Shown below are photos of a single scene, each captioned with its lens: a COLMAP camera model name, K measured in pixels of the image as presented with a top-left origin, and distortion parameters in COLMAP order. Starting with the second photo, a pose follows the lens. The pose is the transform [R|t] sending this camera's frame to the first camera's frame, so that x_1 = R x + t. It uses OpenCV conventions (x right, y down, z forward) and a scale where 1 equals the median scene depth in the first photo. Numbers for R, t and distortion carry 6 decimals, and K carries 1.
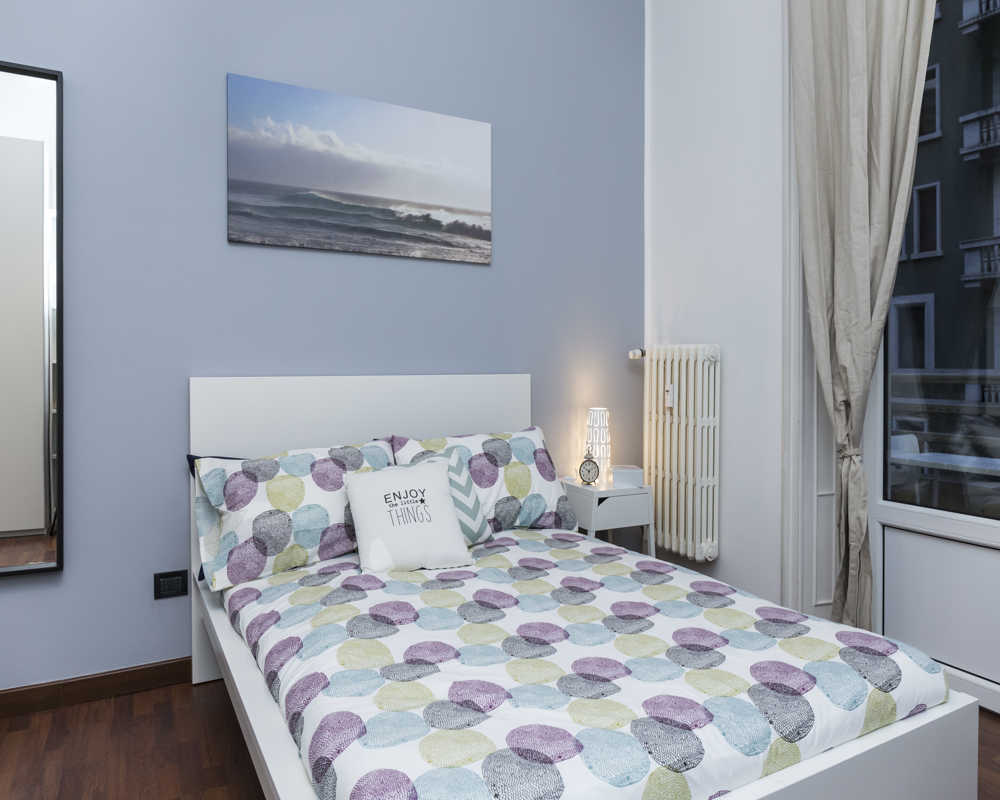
lens RADIAL K [[707.6, 0, 481.8], [0, 707.6, 371.9], [0, 0, 1]] dist [0.004111, 0.001235]
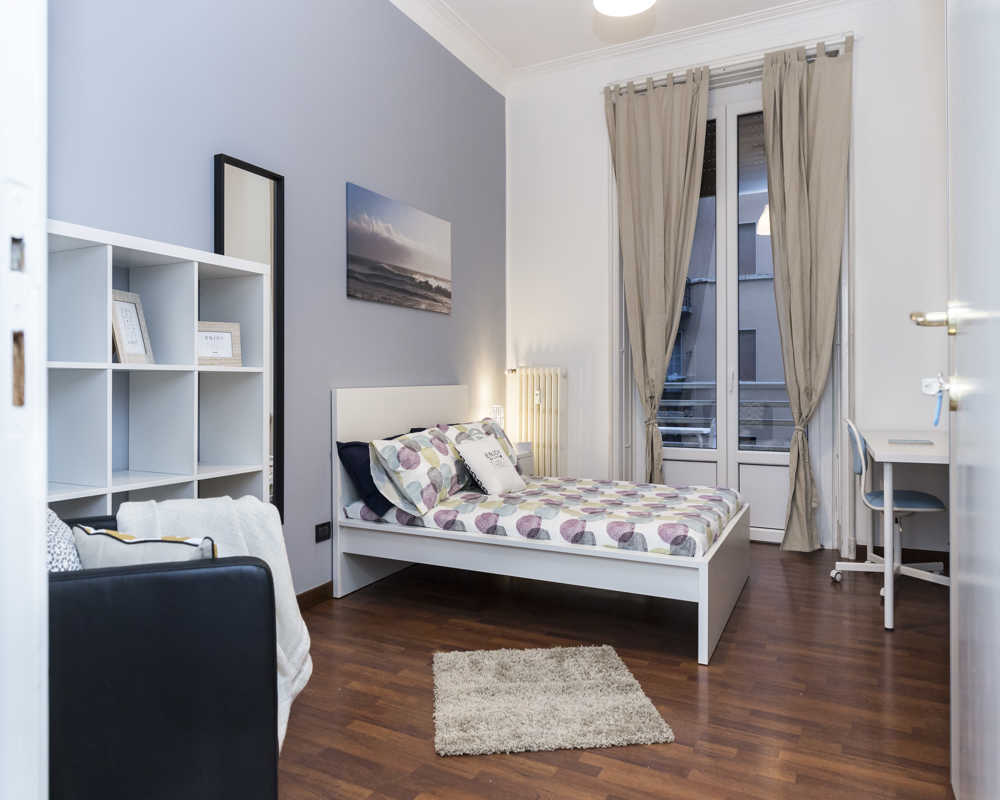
lens RADIAL K [[692.6, 0, 504.3], [0, 692.6, 381.6], [0, 0, 1]] dist [0.010306, 0.015969]
pose [[0.820210, -0.006525, 0.572025, -0.859998], [0.009567, 0.999952, -0.002312, -0.000329], [-0.571982, 0.007369, 0.820233, -0.343603]]
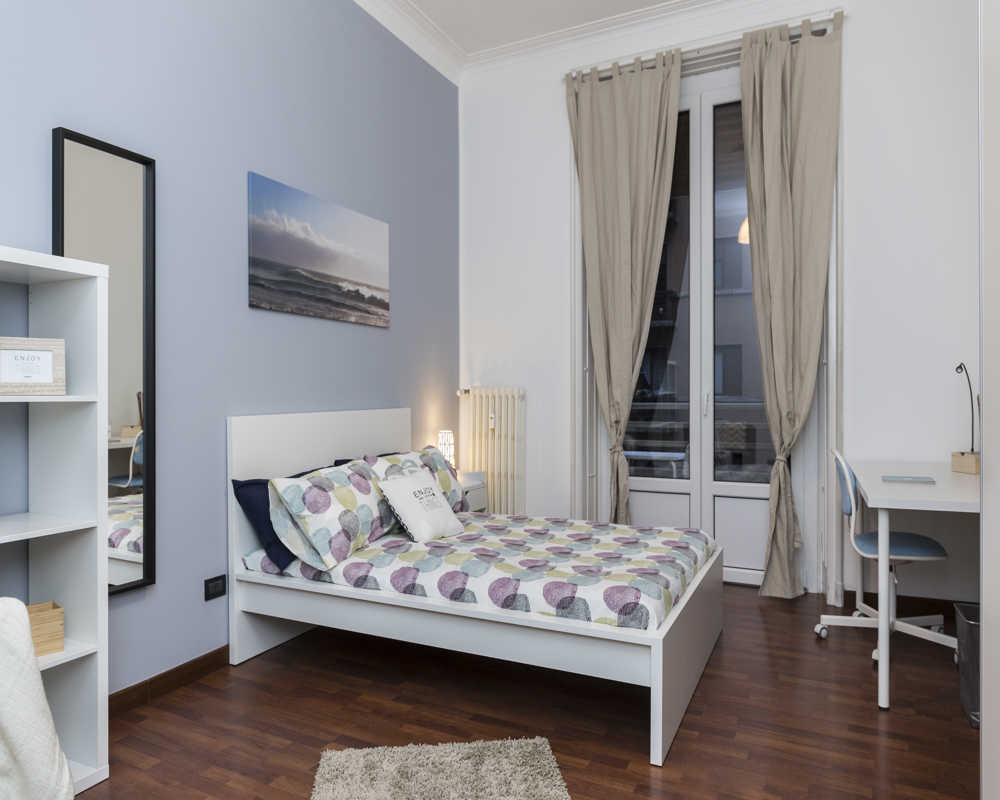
lens RADIAL K [[692.6, 0, 506.1], [0, 692.6, 397.2], [0, 0, 1]] dist [0.010306, 0.015969]
pose [[0.810665, -0.007688, 0.585459, -0.664852], [0.008562, 0.999963, 0.001276, -0.021471], [-0.585447, 0.003979, 0.810701, -0.236443]]
